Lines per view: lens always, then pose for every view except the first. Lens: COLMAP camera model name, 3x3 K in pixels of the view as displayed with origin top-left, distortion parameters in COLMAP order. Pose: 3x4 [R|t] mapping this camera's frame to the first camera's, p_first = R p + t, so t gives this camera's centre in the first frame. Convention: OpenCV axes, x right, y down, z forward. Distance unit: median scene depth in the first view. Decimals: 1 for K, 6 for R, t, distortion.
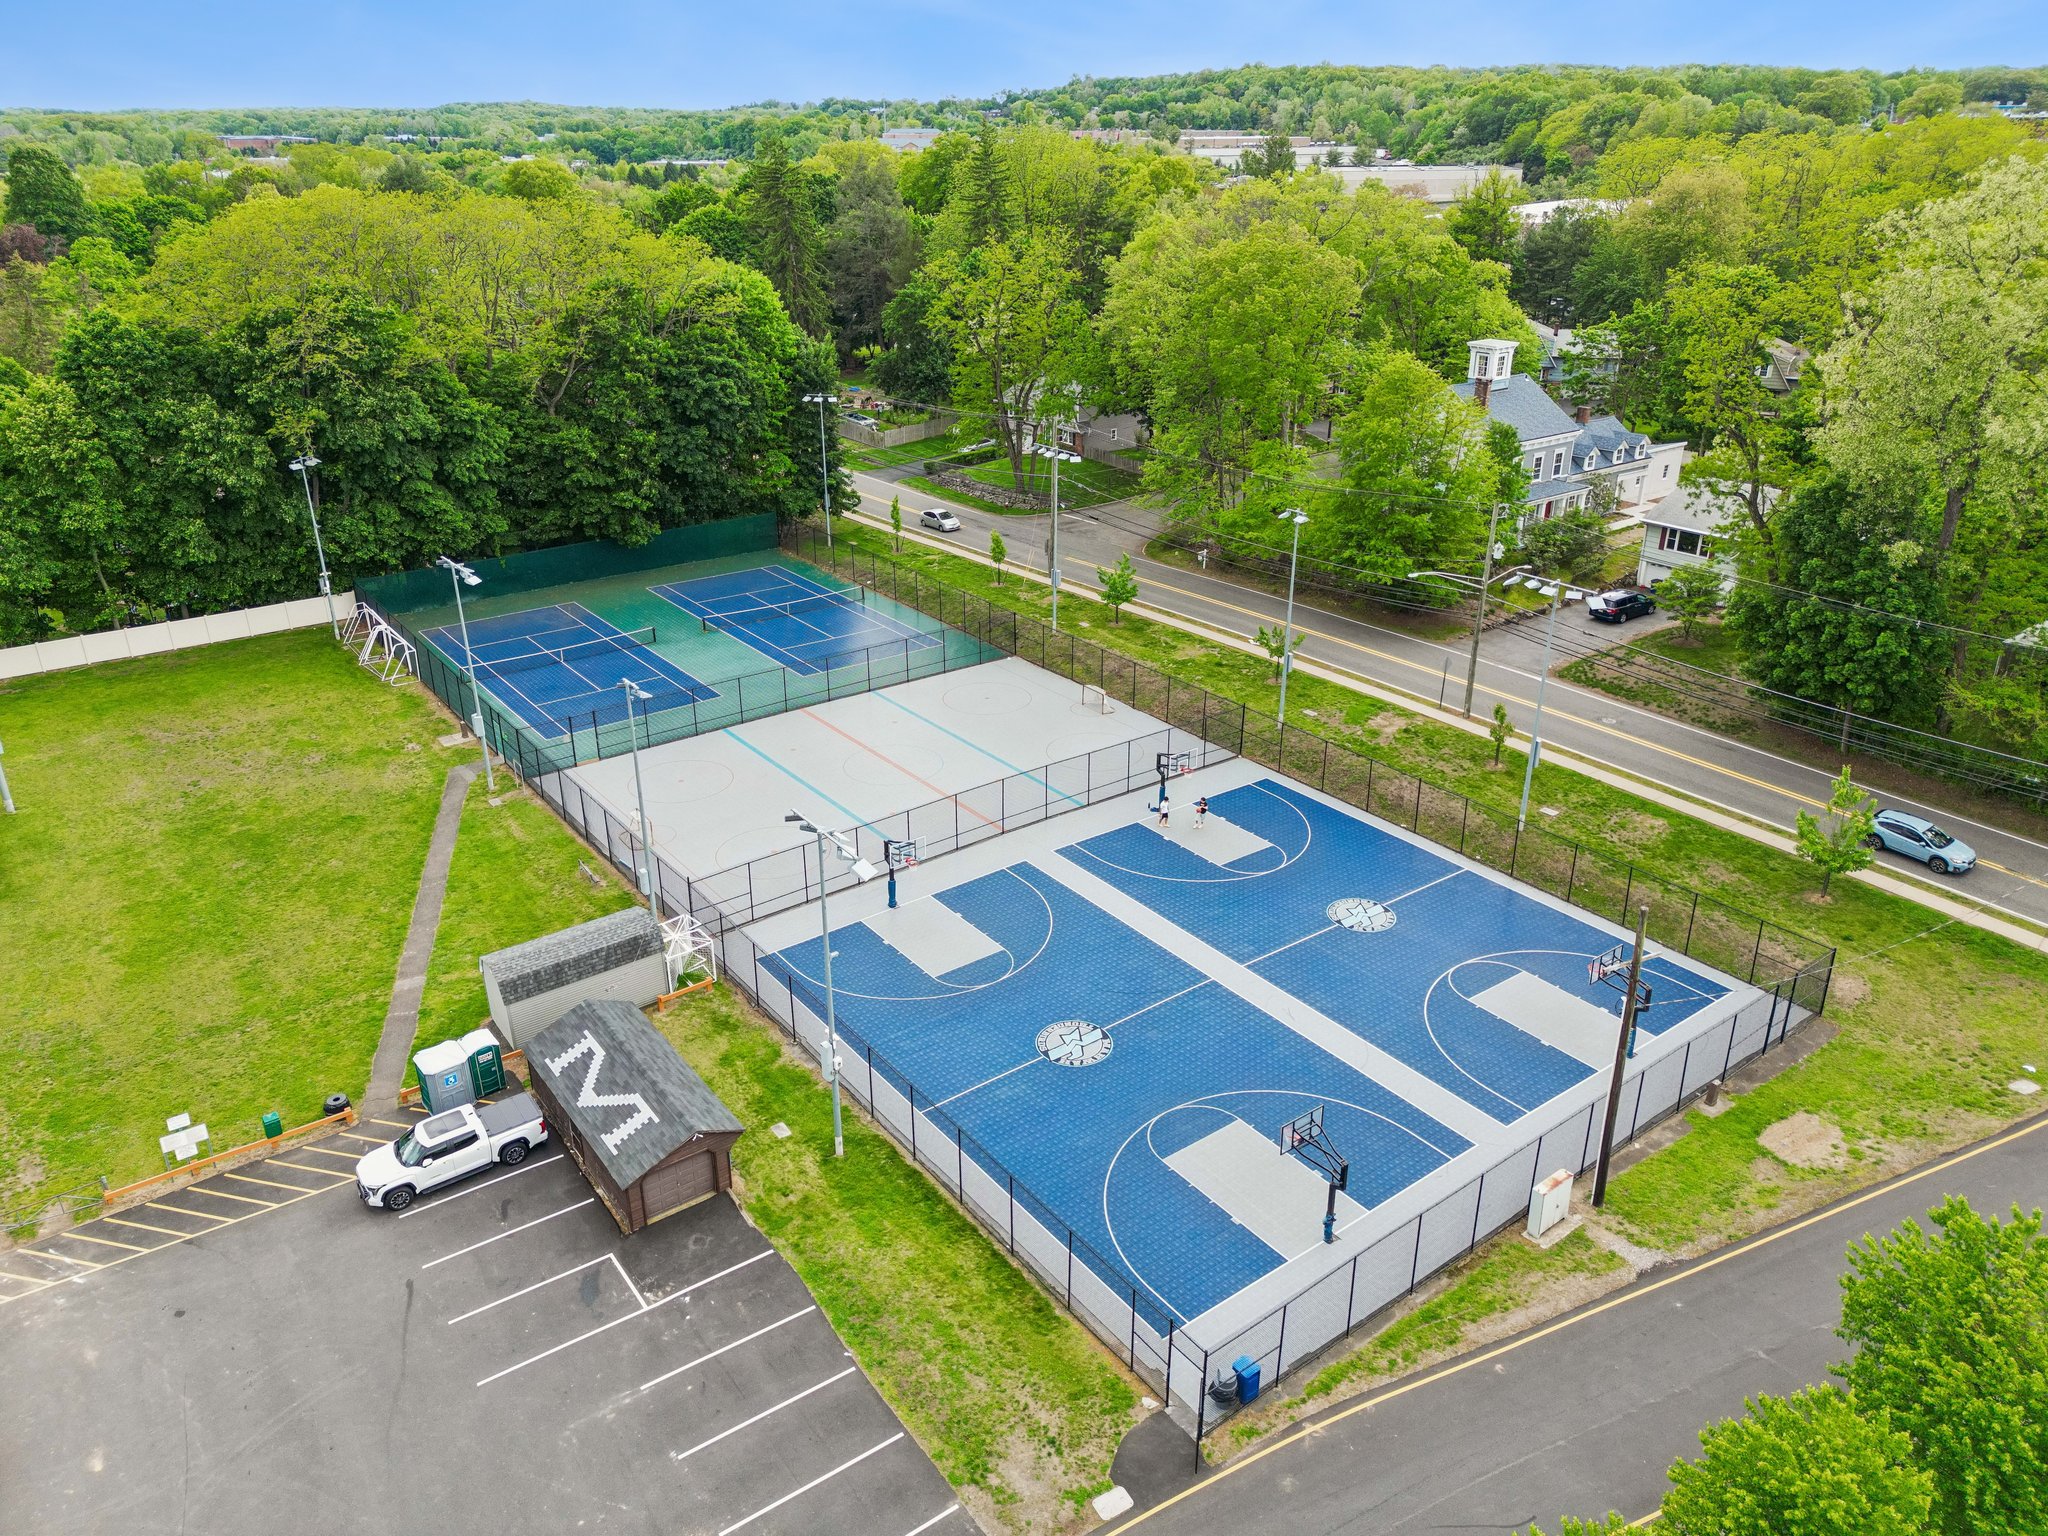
lens RADIAL K [[1442.9, 0, 1024.0], [0, 1442.9, 768.0], [0, 0, 1]] dist [0.034541, -0.004115]
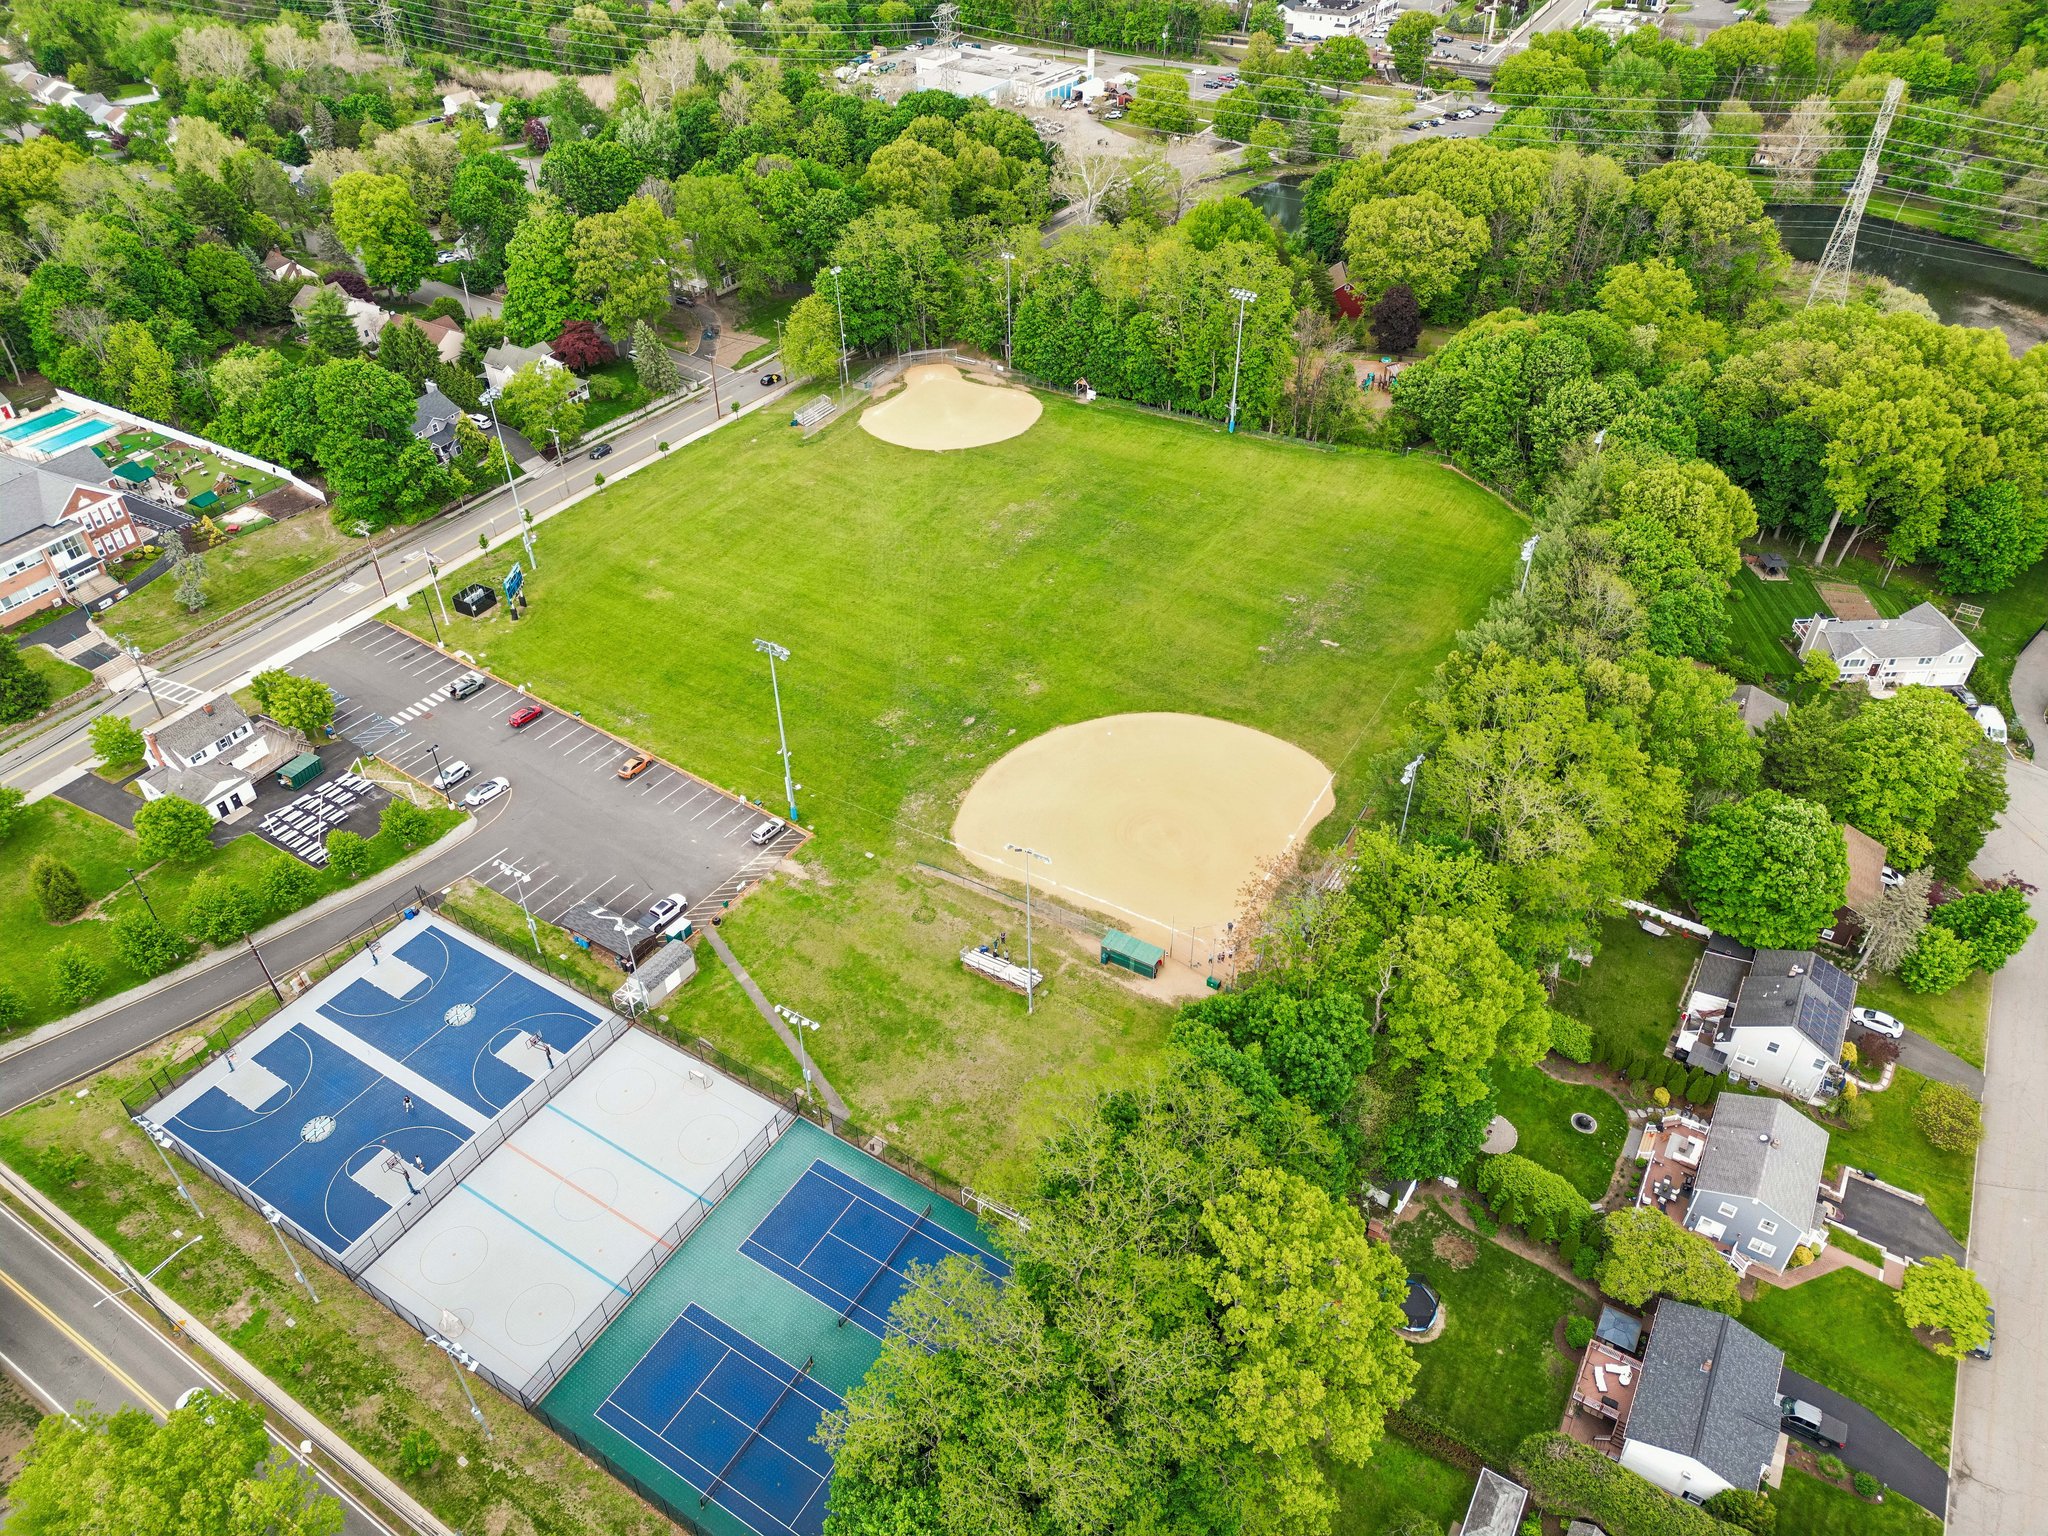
lens RADIAL K [[1445.3, 0, 1024.0], [0, 1445.3, 768.0], [0, 0, 1]] dist [0.043628, -0.003439]
pose [[-0.934366, 0.232327, -0.270155, -0.269662], [-0.120886, 0.506531, 0.853705, -2.095956], [0.335181, 0.830332, -0.445200, 1.863630]]
